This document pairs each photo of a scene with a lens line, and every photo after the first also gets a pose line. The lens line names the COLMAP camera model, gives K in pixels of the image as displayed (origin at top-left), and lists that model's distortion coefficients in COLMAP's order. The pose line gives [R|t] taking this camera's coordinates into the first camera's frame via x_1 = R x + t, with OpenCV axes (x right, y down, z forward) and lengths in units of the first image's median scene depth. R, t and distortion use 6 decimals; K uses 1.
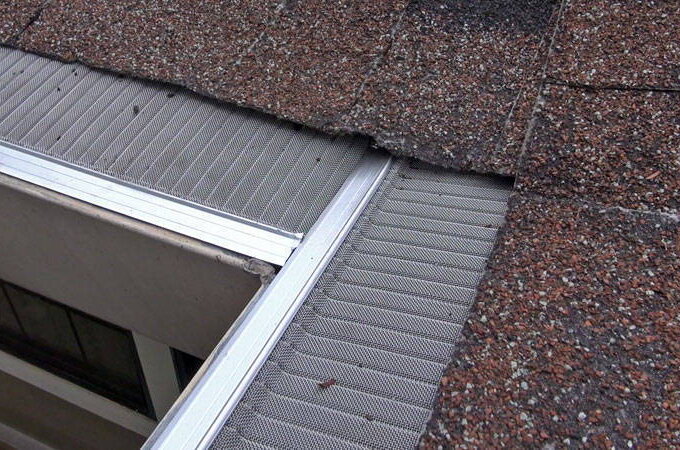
lens RADIAL K [[609.3, 0, 340.0], [0, 609.3, 225.0], [0, 0, 1]] dist [0.006031, 0.008681]
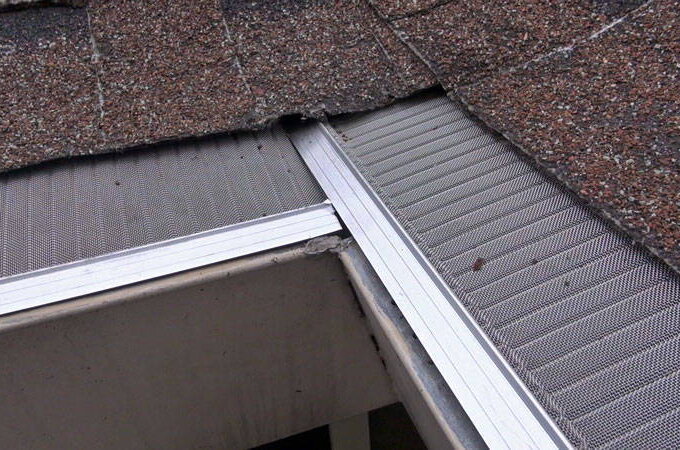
lens RADIAL K [[609.3, 0, 340.0], [0, 609.3, 225.0], [0, 0, 1]] dist [0.006031, 0.008681]
pose [[0.740383, -0.438262, 0.509666, -0.468333], [0.505577, 0.862750, 0.007436, 0.041495], [-0.442973, 0.252170, 0.860340, 0.141119]]
